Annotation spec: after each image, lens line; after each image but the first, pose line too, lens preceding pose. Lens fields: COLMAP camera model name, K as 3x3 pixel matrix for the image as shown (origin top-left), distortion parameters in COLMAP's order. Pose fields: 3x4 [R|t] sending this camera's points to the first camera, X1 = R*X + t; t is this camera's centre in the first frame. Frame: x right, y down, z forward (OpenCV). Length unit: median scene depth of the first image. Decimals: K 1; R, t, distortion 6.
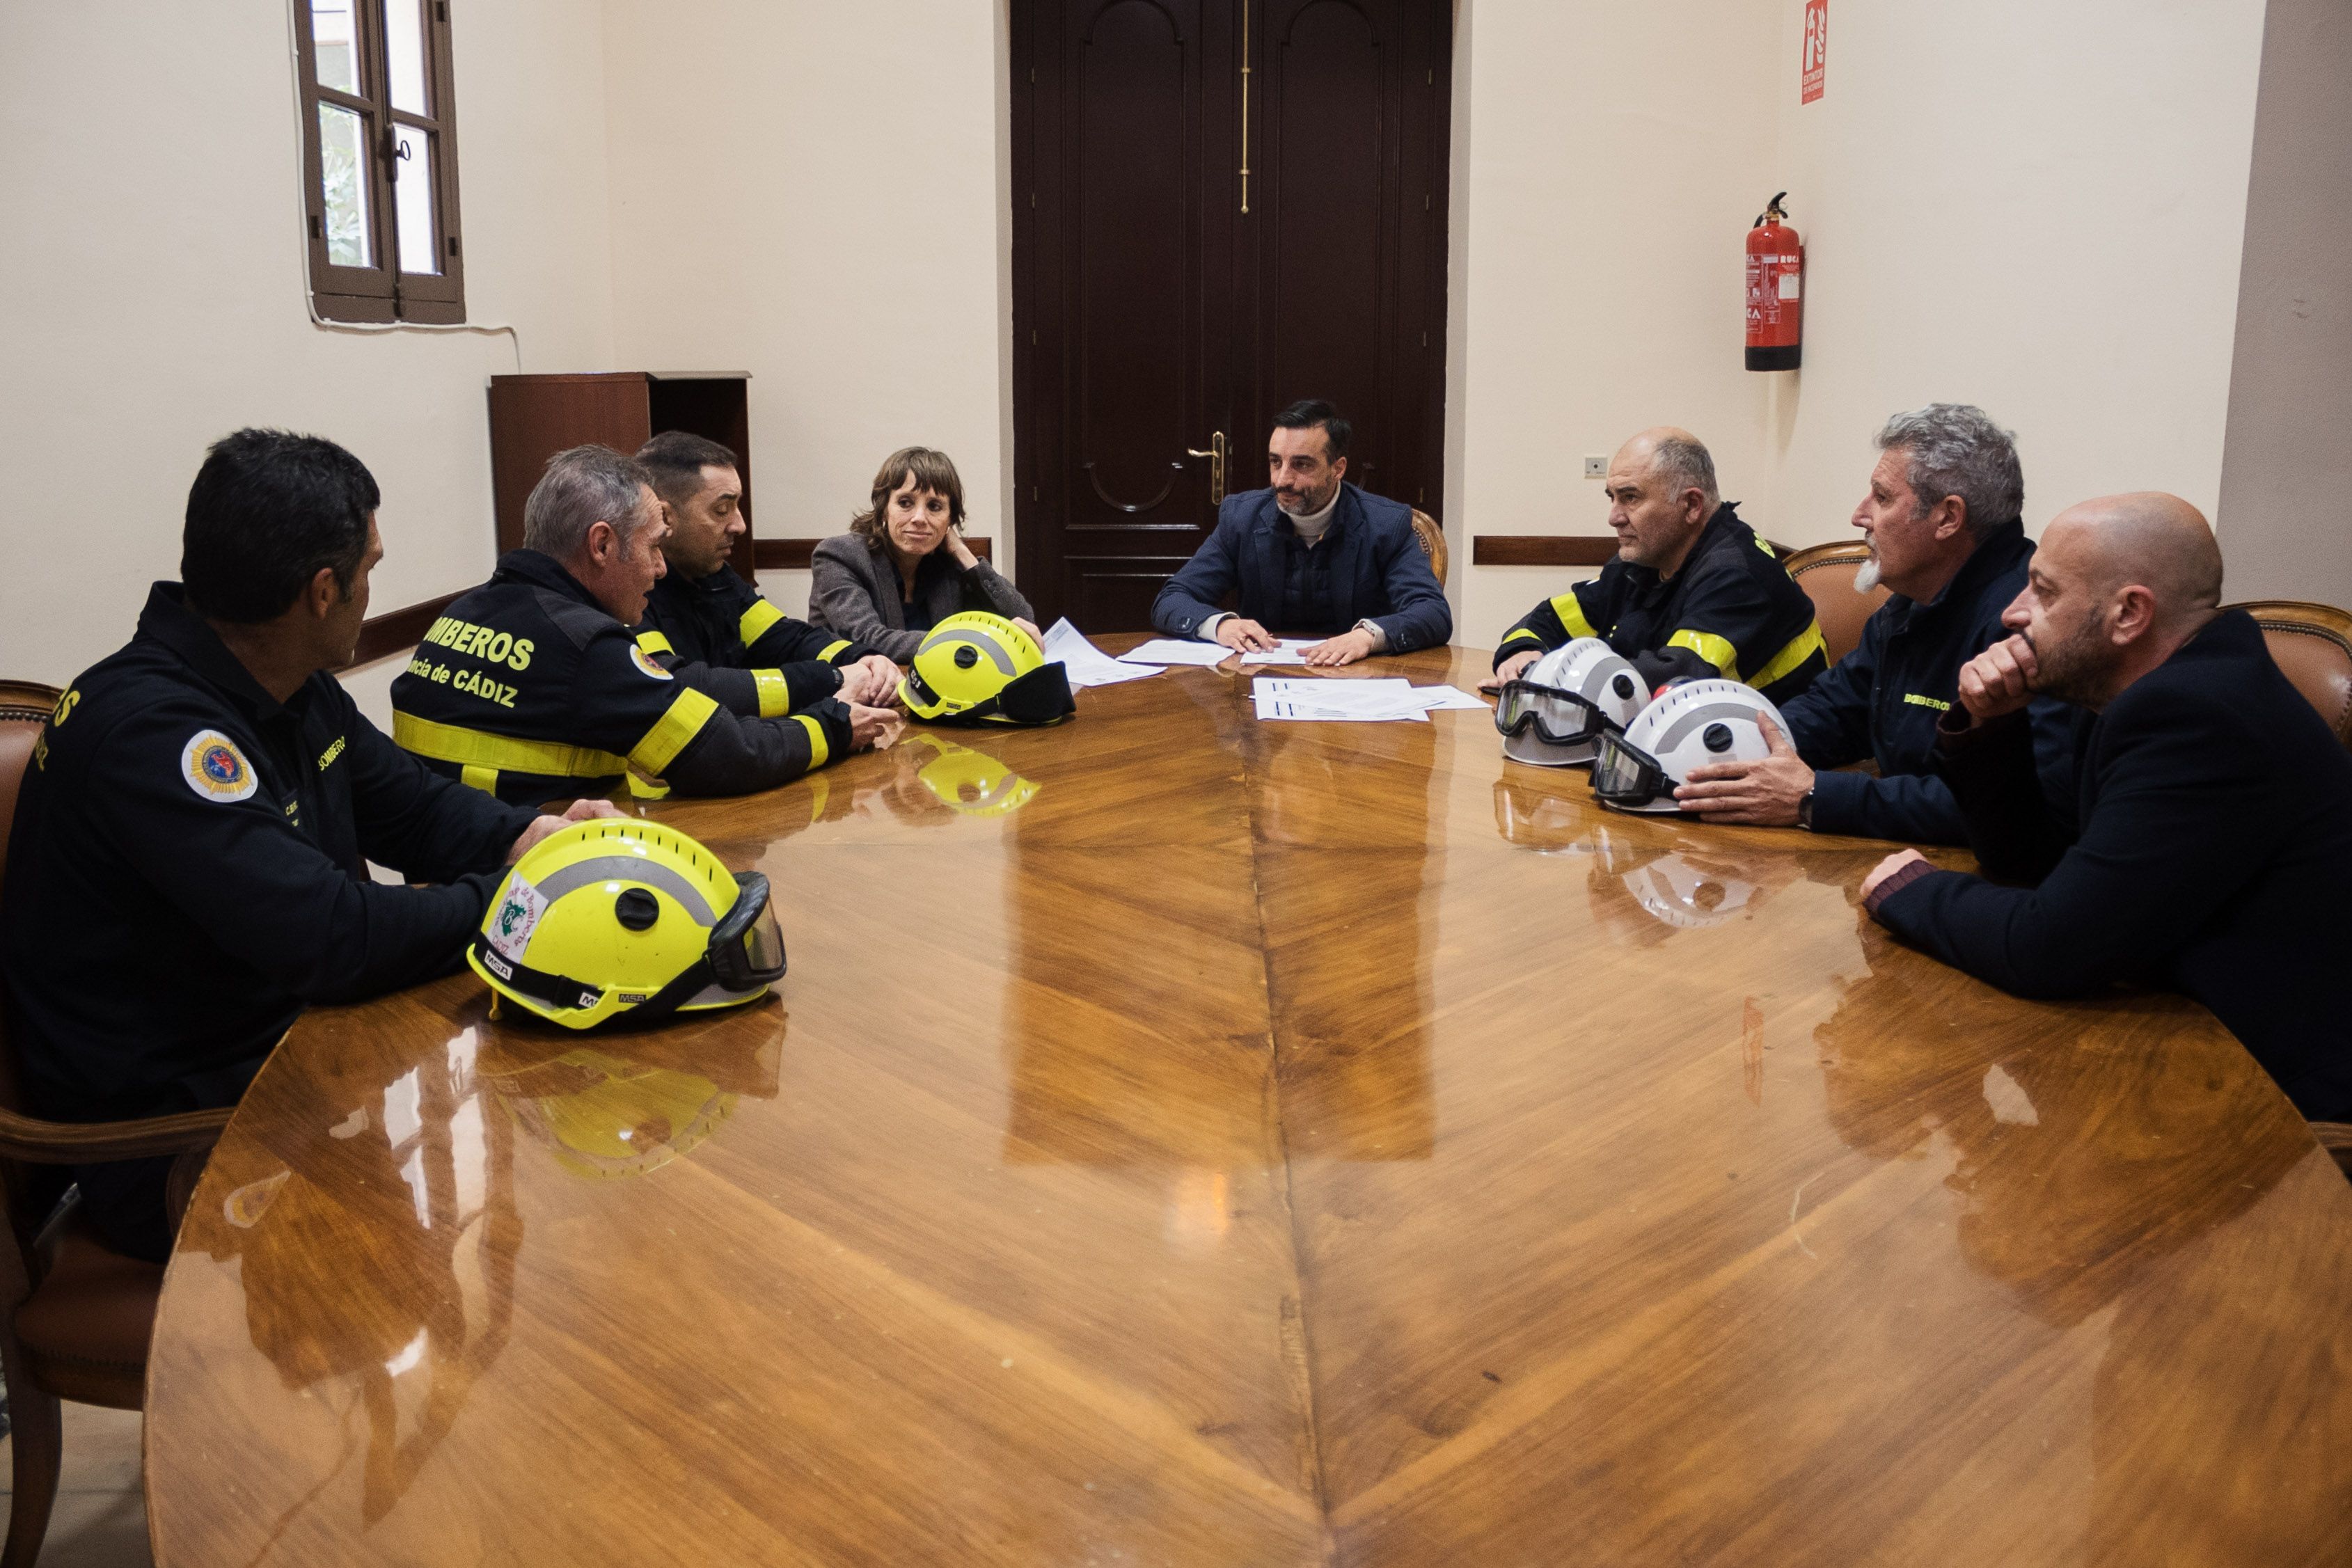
lens RADIAL K [[1929.8, 0, 1187.6], [0, 1929.8, 778.9], [0, 0, 1]] dist [-0.161875, 0.138702]
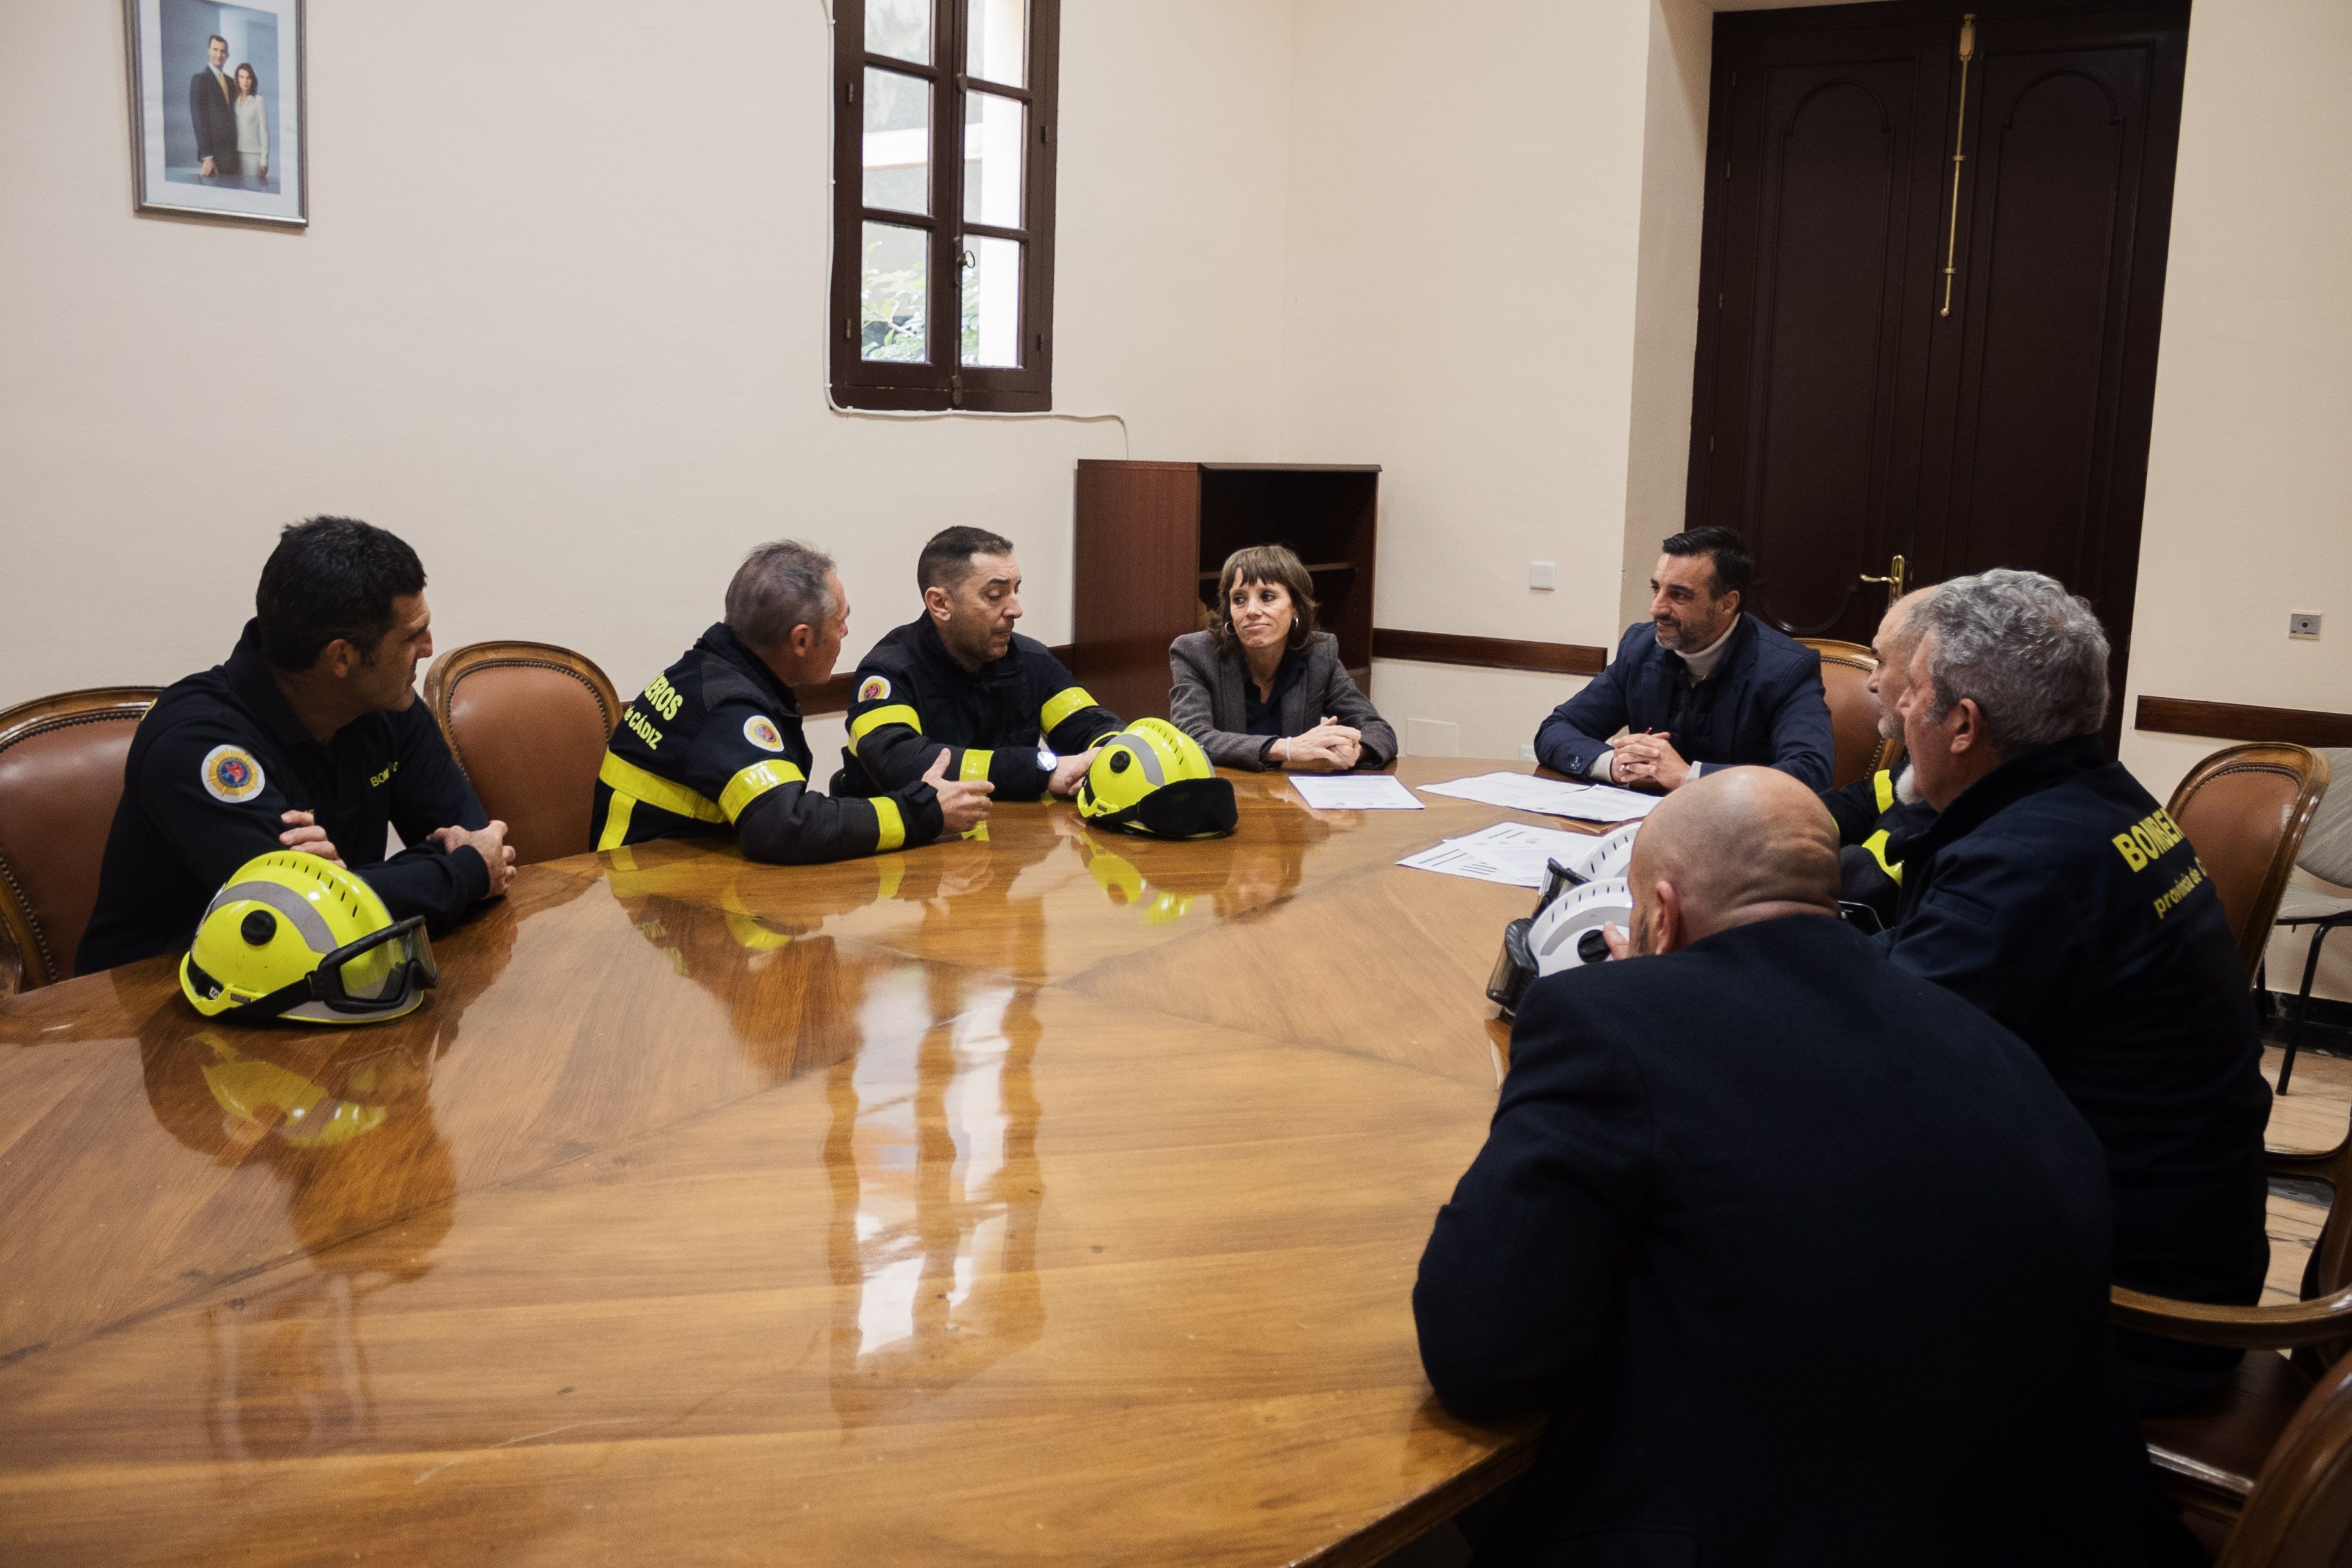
lens RADIAL K [[1938.2, 0, 1188.8], [0, 1938.2, 784.2], [0, 0, 1]] dist [-0.165902, 0.145990]
pose [[0.850418, 0.114945, -0.513397, 0.361532], [-0.135488, 0.990776, -0.002604, -0.044070], [0.508362, 0.071774, 0.858147, 0.115095]]
